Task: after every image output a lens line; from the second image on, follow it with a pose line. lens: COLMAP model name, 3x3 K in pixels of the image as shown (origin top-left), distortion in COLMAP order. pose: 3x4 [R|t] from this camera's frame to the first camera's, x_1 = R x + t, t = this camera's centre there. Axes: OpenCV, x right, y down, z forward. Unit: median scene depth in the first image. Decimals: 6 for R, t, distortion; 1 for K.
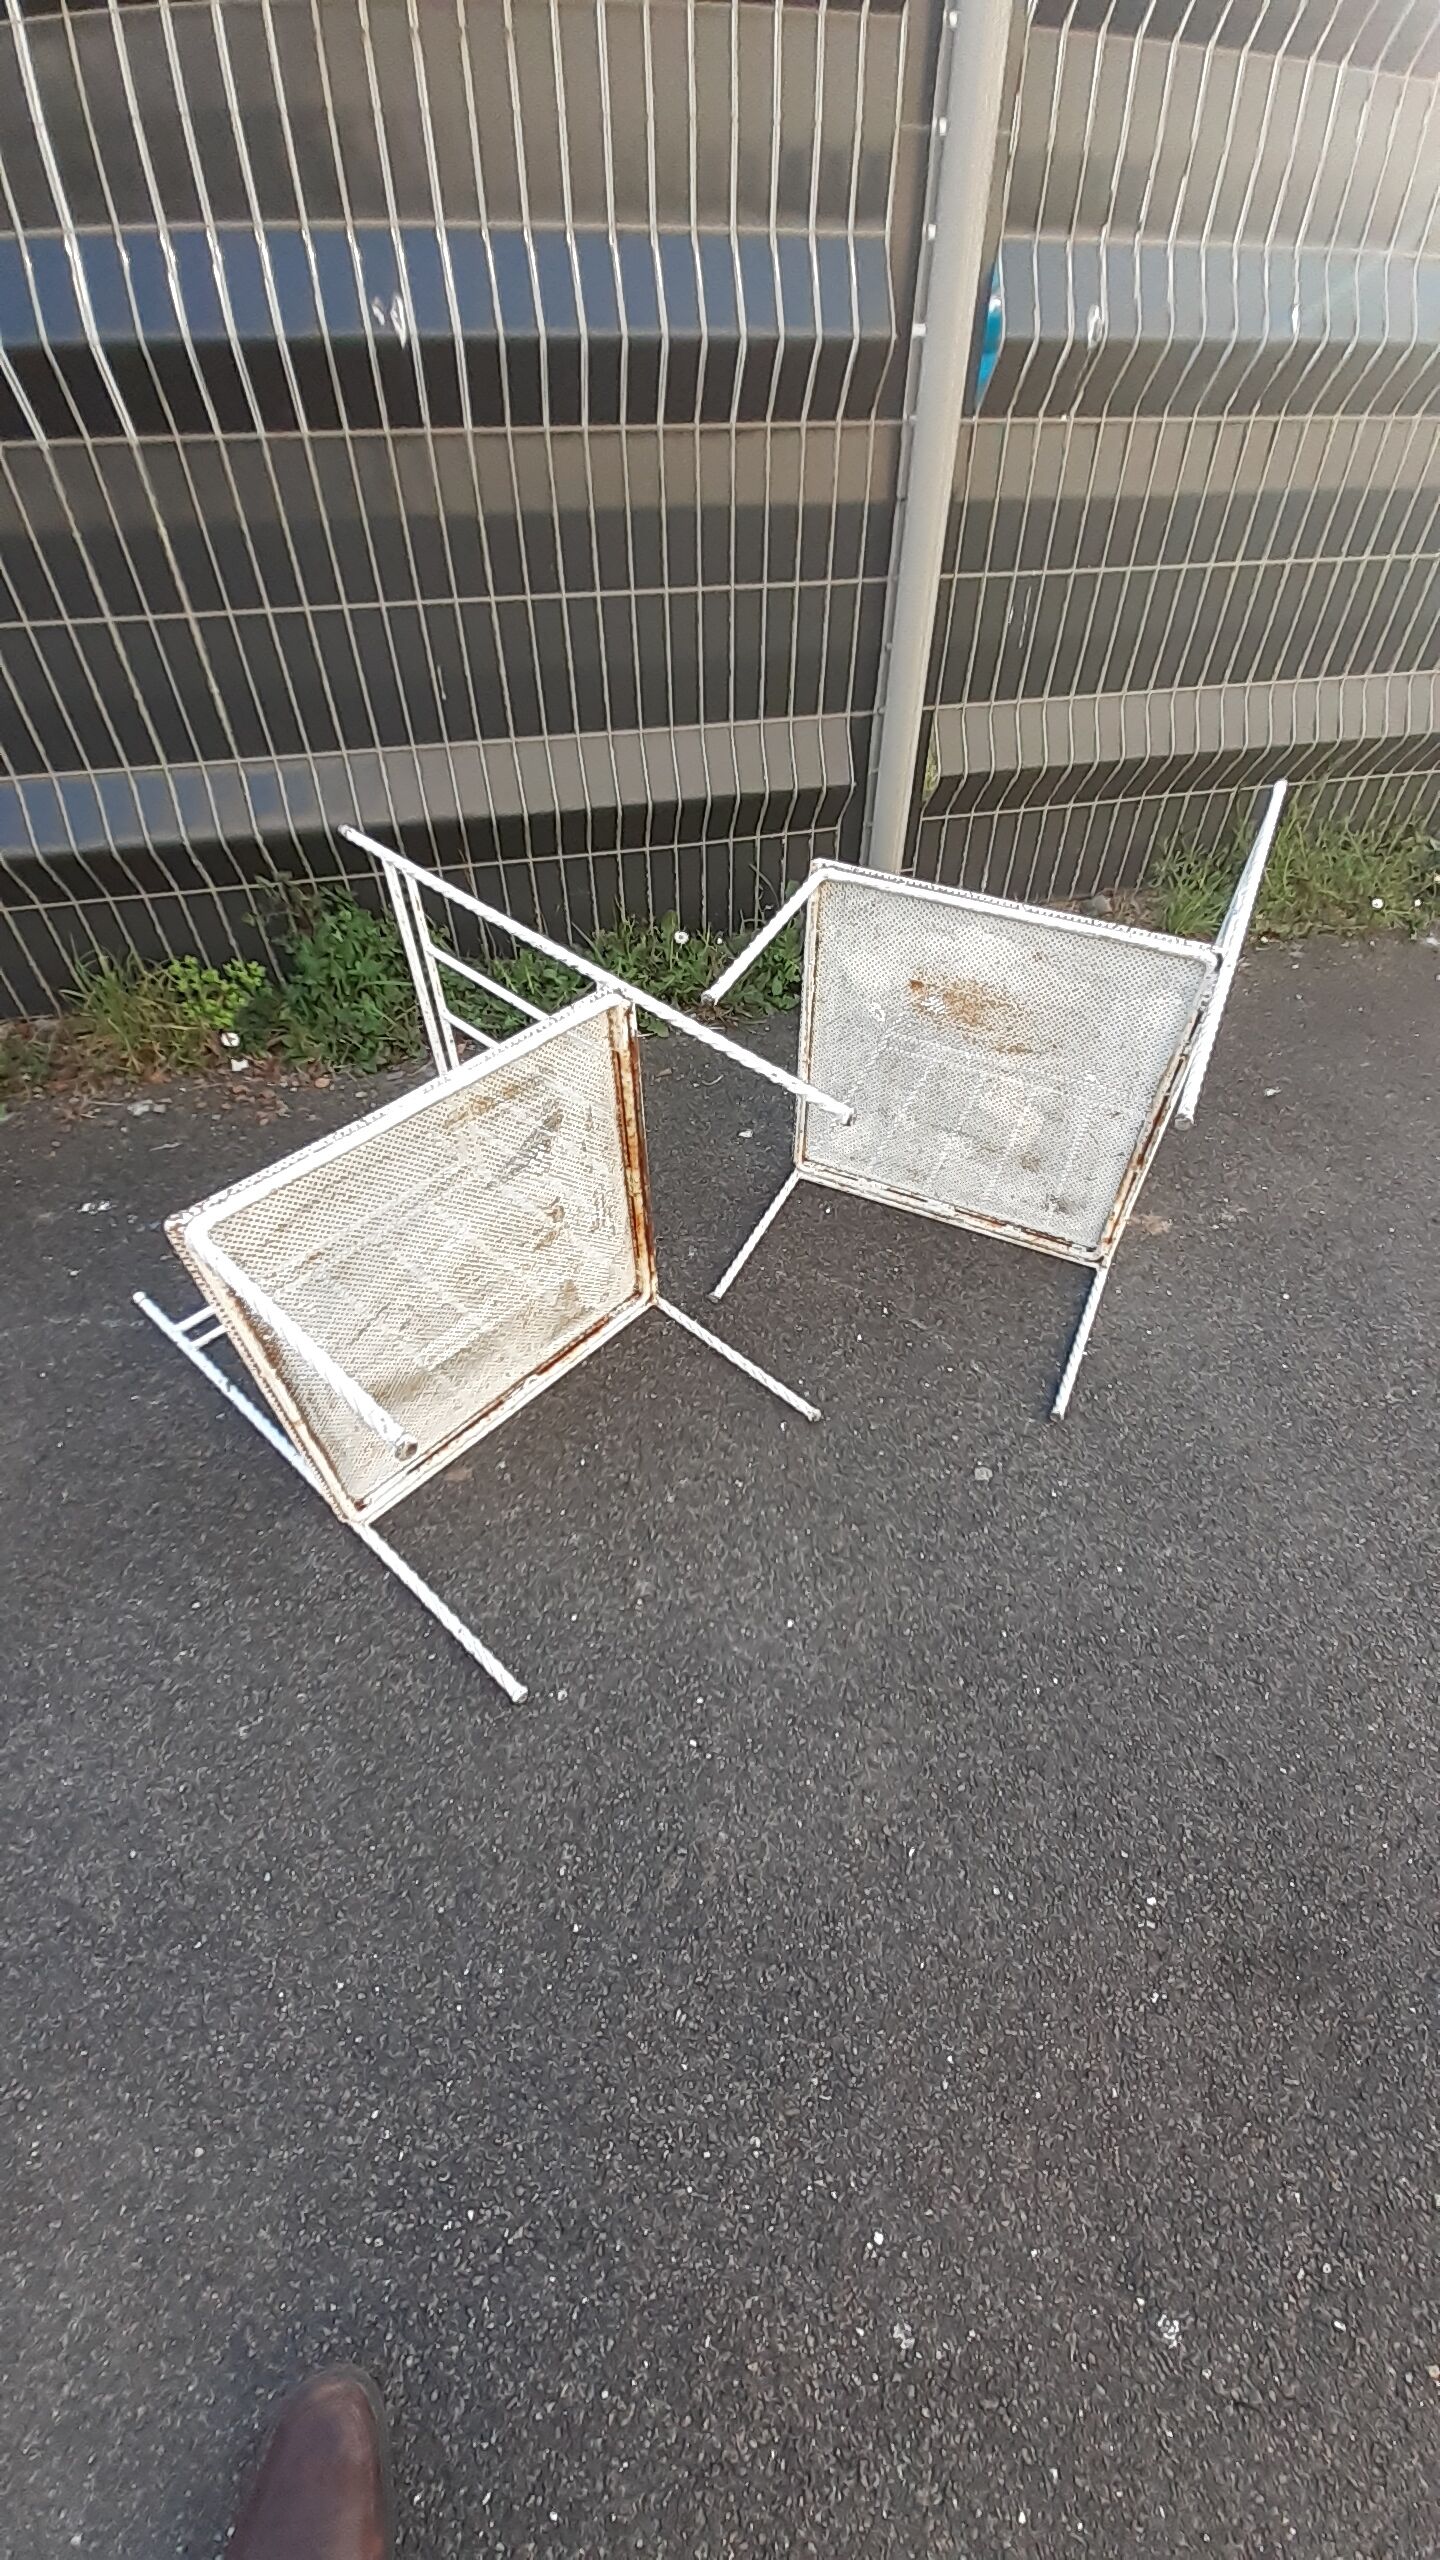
lens RADIAL K [[994.8, 0, 742.3], [0, 994.8, 1317.8], [0, 0, 1]] dist [0.024413, -0.018057]
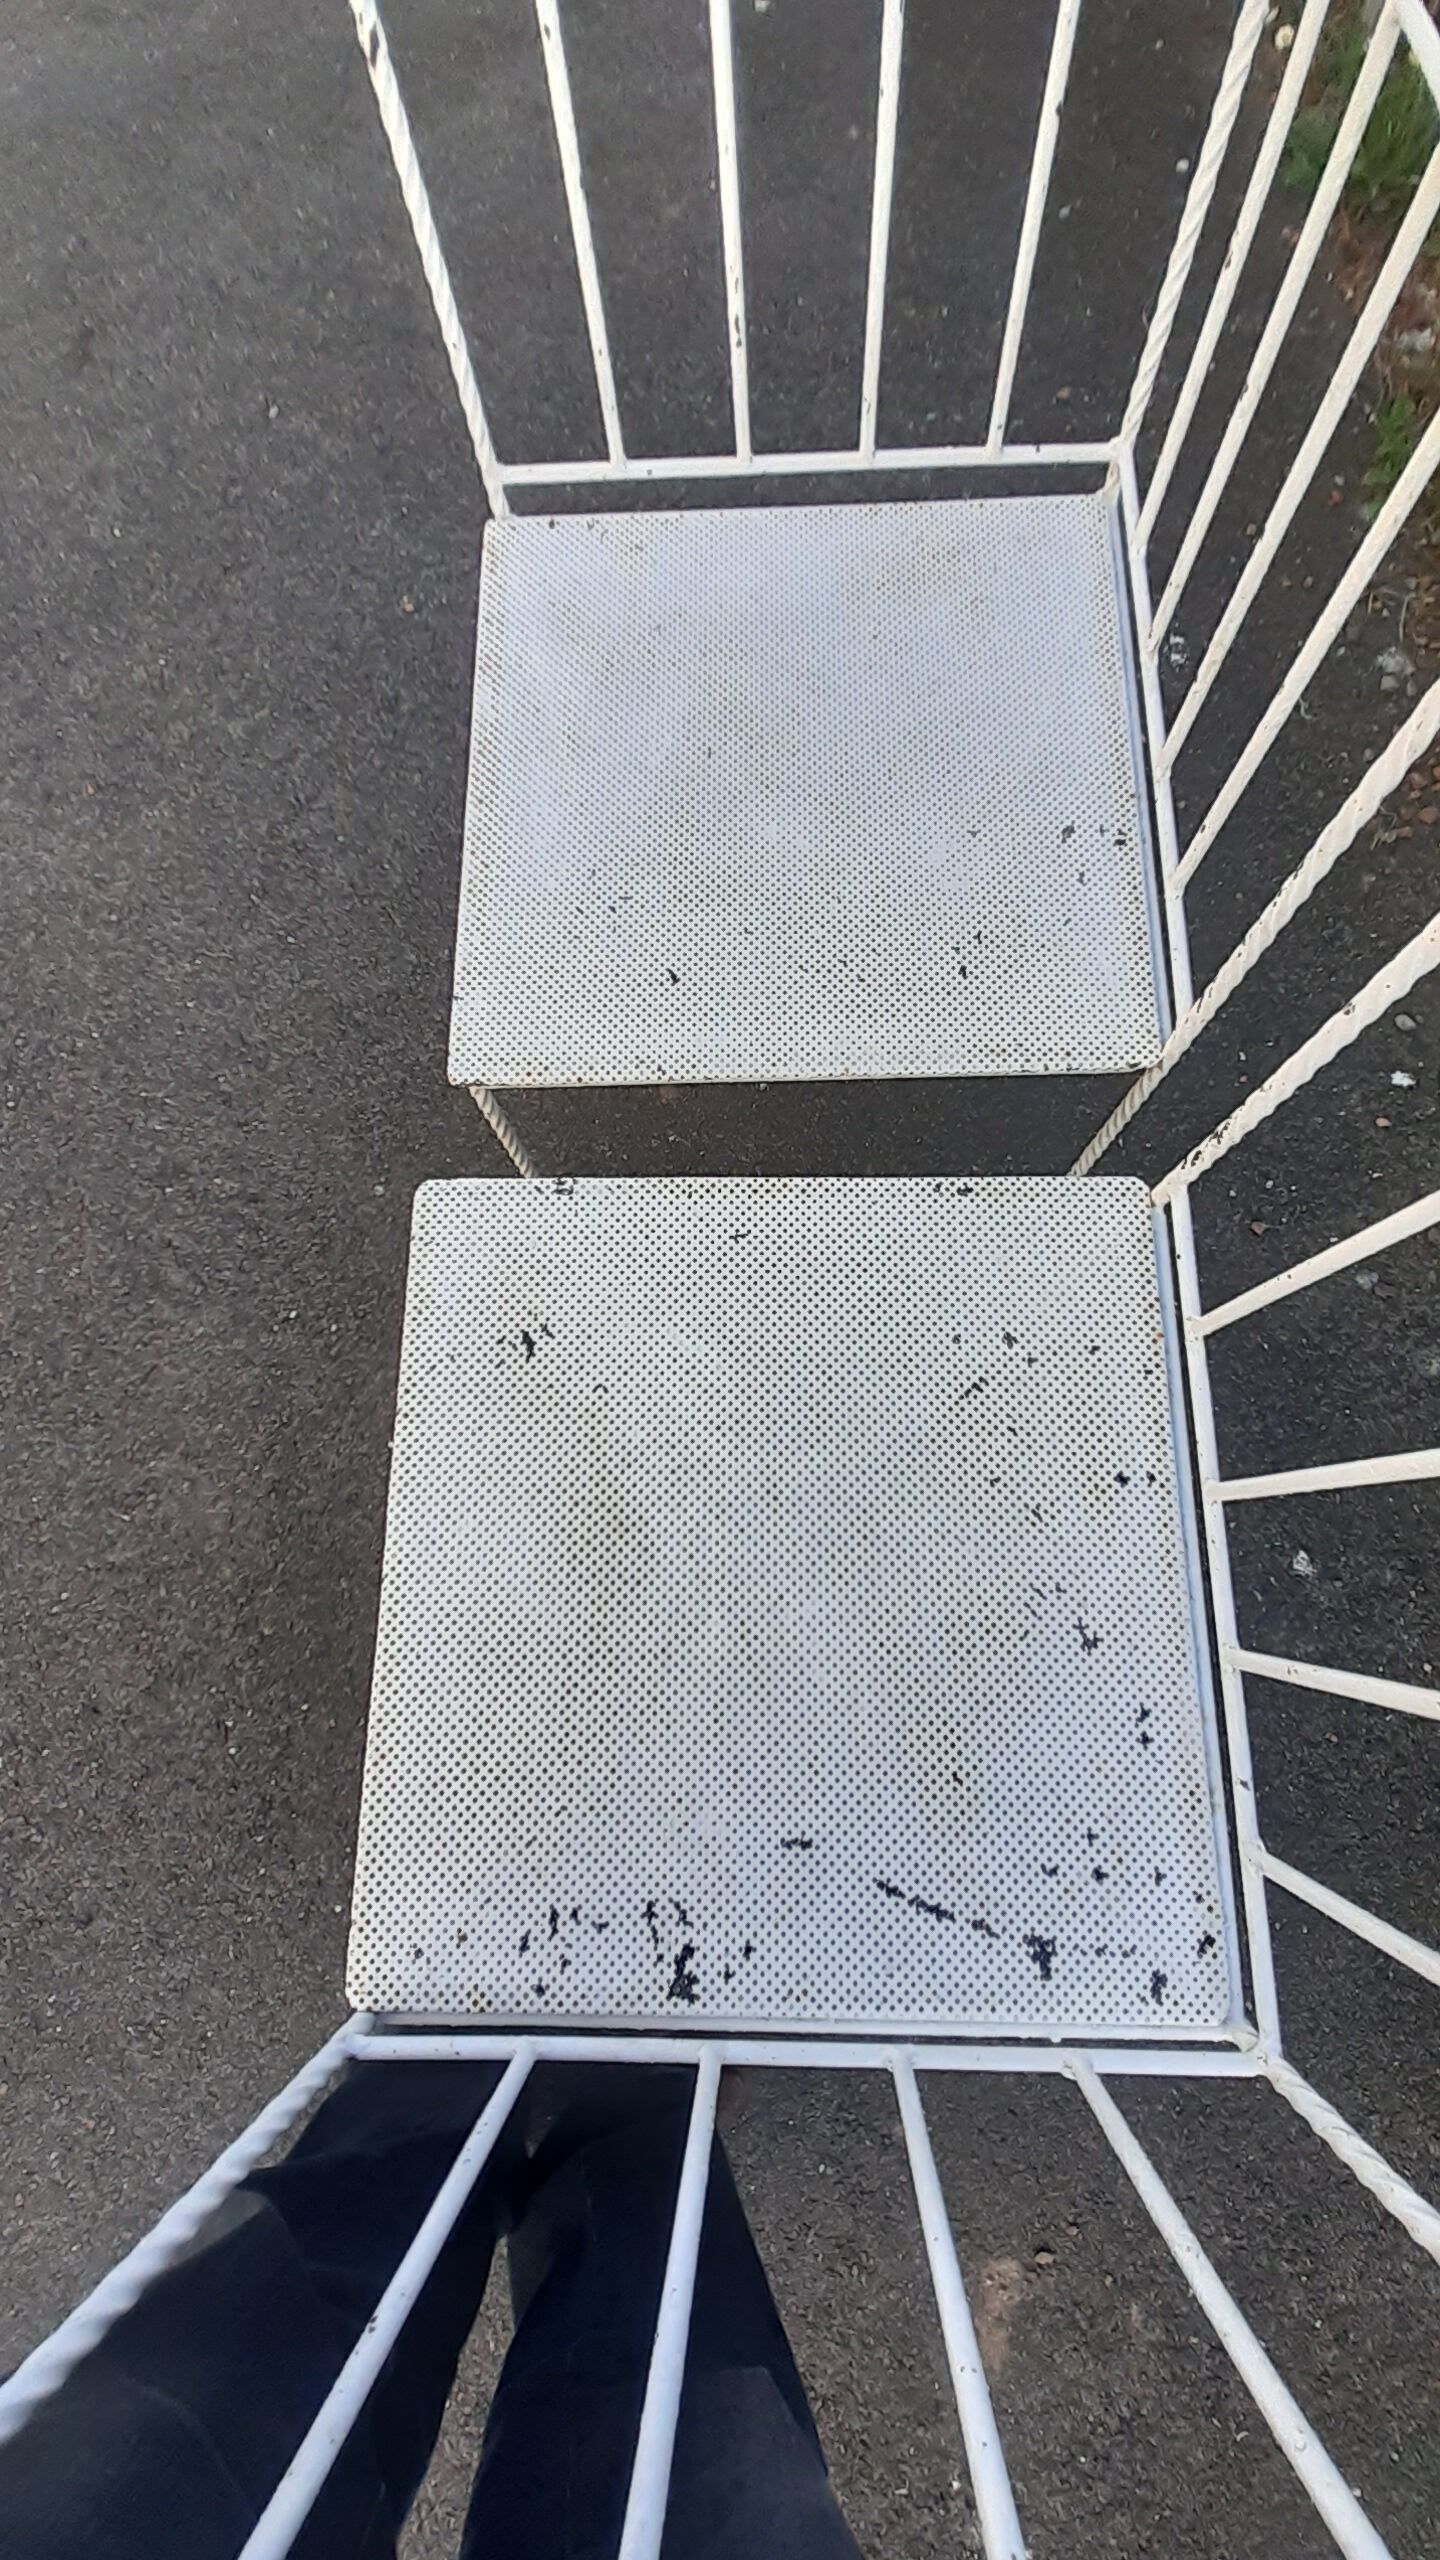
lens RADIAL K [[994.8, 0, 742.3], [0, 994.8, 1317.8], [0, 0, 1]] dist [0.024413, -0.018057]
pose [[-0.186005, 0.950221, -0.249965, 0.109982], [-0.739112, 0.032308, 0.672807, -0.521560], [0.647391, 0.309898, 0.696310, 0.615128]]
